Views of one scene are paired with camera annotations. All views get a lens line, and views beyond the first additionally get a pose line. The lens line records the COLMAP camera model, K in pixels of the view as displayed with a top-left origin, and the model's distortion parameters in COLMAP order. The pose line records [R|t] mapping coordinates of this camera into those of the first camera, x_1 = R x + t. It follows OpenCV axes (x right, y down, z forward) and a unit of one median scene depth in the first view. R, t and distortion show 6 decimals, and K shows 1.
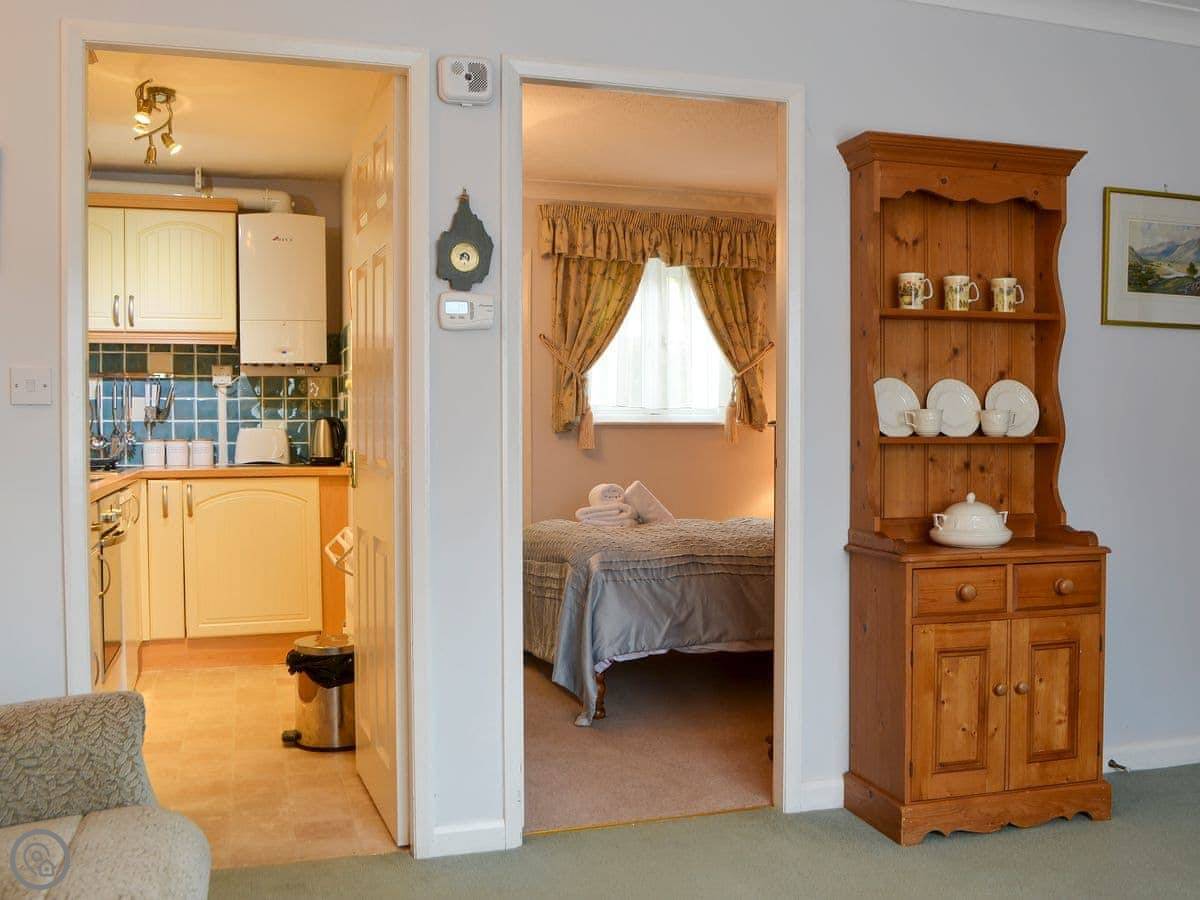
lens RADIAL K [[1186.2, 0, 600.0], [0, 1186.2, 450.0], [0, 0, 1]] dist [-0.087872, 0.026217]
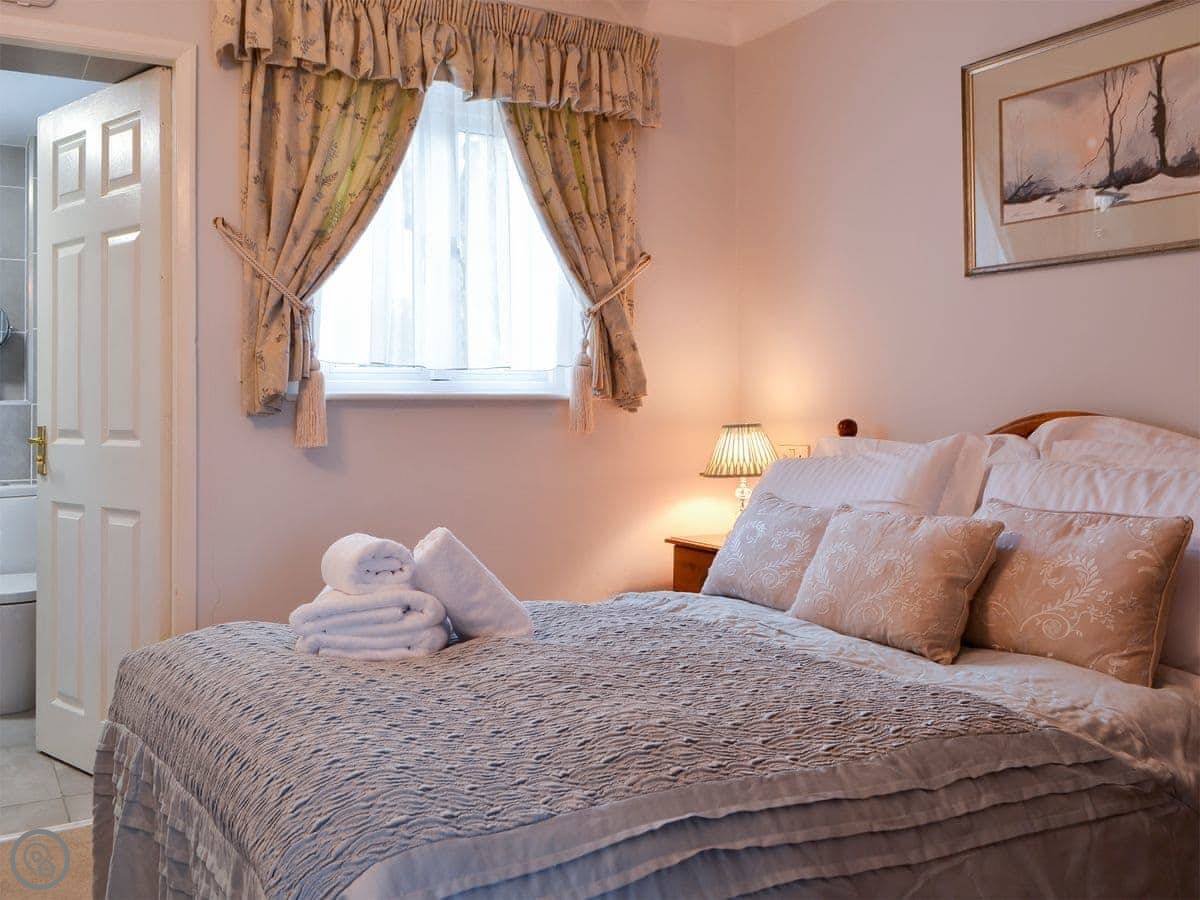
lens RADIAL K [[1186.2, 0, 600.0], [0, 1186.2, 450.0], [0, 0, 1]] dist [-0.087872, 0.026217]
pose [[0.972928, -0.012012, 0.230797, -0.008317], [0.008214, 0.999815, 0.017408, -0.007168], [-0.230964, -0.015041, 0.972846, 0.475784]]
